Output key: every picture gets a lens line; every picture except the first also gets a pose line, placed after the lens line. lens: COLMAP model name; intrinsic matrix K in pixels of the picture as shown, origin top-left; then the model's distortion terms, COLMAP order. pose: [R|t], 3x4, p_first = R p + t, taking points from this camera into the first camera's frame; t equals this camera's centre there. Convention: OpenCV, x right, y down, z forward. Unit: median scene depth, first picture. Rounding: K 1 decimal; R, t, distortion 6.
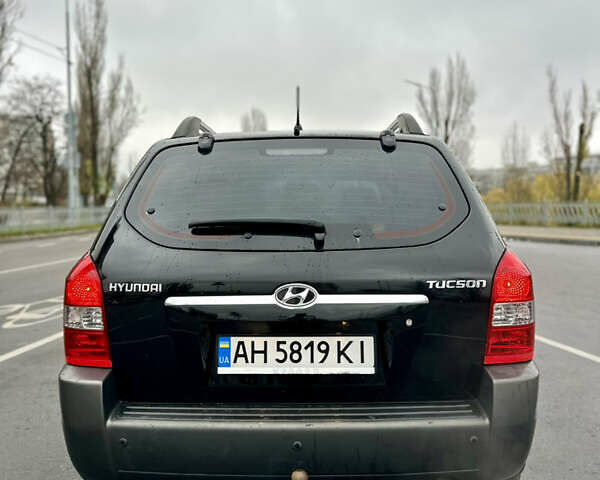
lens RADIAL K [[589.4, 0, 300.0], [0, 589.4, 240.0], [0, 0, 1]] dist [0.167796, -0.285917]
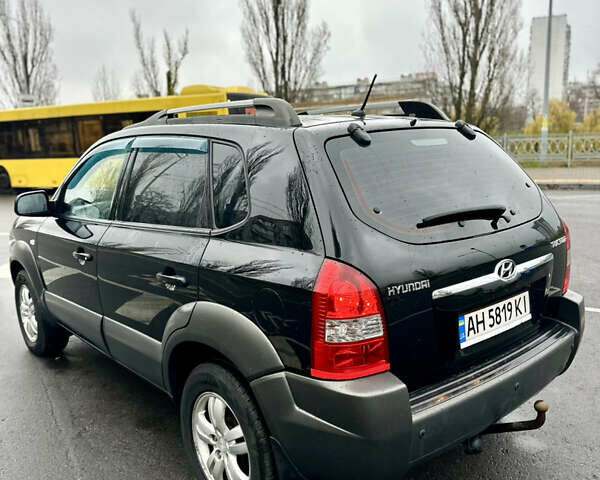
lens RADIAL K [[589.4, 0, 300.0], [0, 589.4, 240.0], [0, 0, 1]] dist [0.167796, -0.285917]
pose [[0.735733, -0.136035, 0.663469, -1.088209], [0.069141, 0.989589, 0.126229, -0.144398], [-0.673733, -0.046998, 0.737479, 0.378950]]
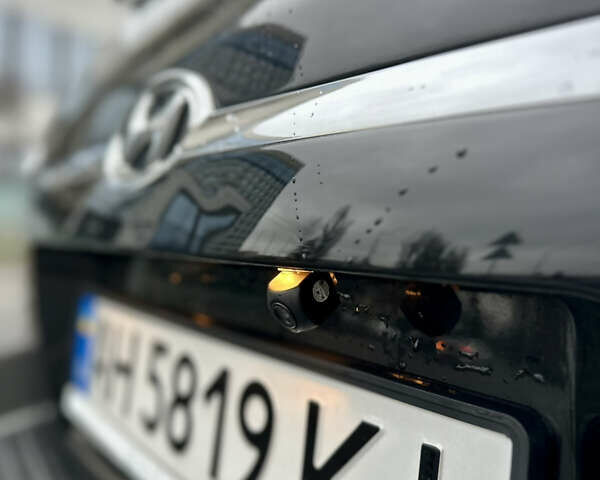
lens RADIAL K [[589.4, 0, 300.0], [0, 589.4, 240.0], [0, 0, 1]] dist [0.167796, -0.285917]
pose [[0.623412, 0.036326, -0.781049, 0.188801], [-0.079676, 0.996672, -0.017241, 0.129125], [0.777824, 0.072979, 0.624231, 0.889984]]
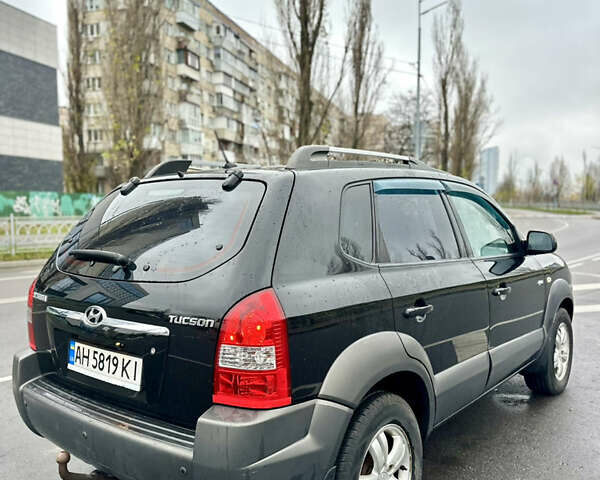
lens RADIAL K [[589.4, 0, 300.0], [0, 589.4, 240.0], [0, 0, 1]] dist [0.167796, -0.285917]
pose [[0.777392, 0.036520, -0.627955, 1.072494], [-0.033046, 0.999306, 0.017207, -0.095401], [0.628147, 0.007375, 0.778059, 0.293684]]
